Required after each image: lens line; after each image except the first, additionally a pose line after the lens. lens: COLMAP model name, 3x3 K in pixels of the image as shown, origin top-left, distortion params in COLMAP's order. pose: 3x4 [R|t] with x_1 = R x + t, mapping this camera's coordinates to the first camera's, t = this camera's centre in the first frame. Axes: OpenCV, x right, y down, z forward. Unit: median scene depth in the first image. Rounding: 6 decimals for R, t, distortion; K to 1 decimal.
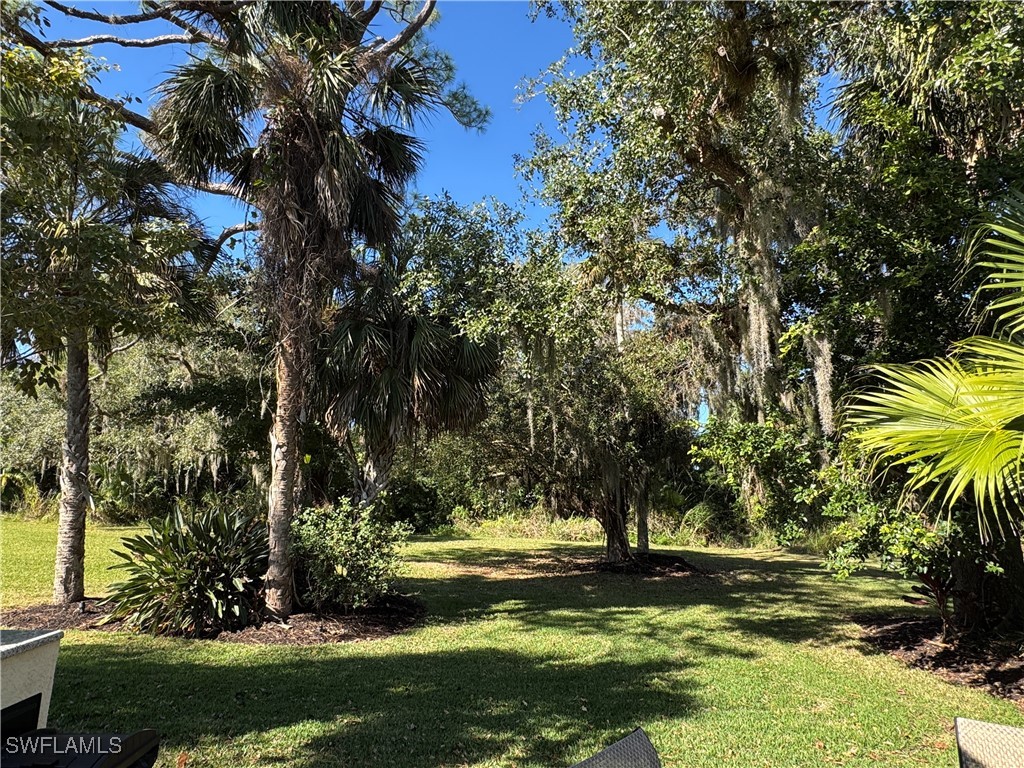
lens RADIAL K [[618.3, 0, 507.1], [0, 618.3, 390.7], [0, 0, 1]] dist [-0.003660, 0.002912]
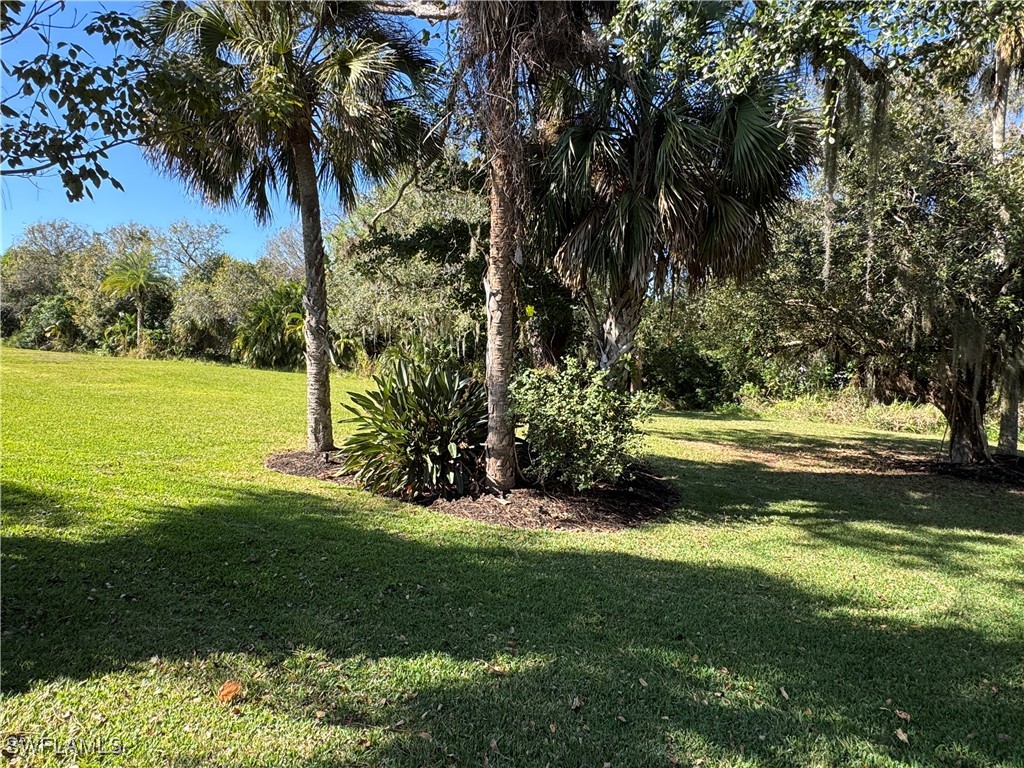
lens RADIAL K [[618.3, 0, 509.9], [0, 618.3, 386.1], [0, 0, 1]] dist [-0.003660, 0.002912]
pose [[0.896412, 0.046370, -0.440789, 0.023357], [0.038665, 0.982540, 0.181992, 0.058057], [0.441531, -0.180183, 0.878968, 0.242796]]
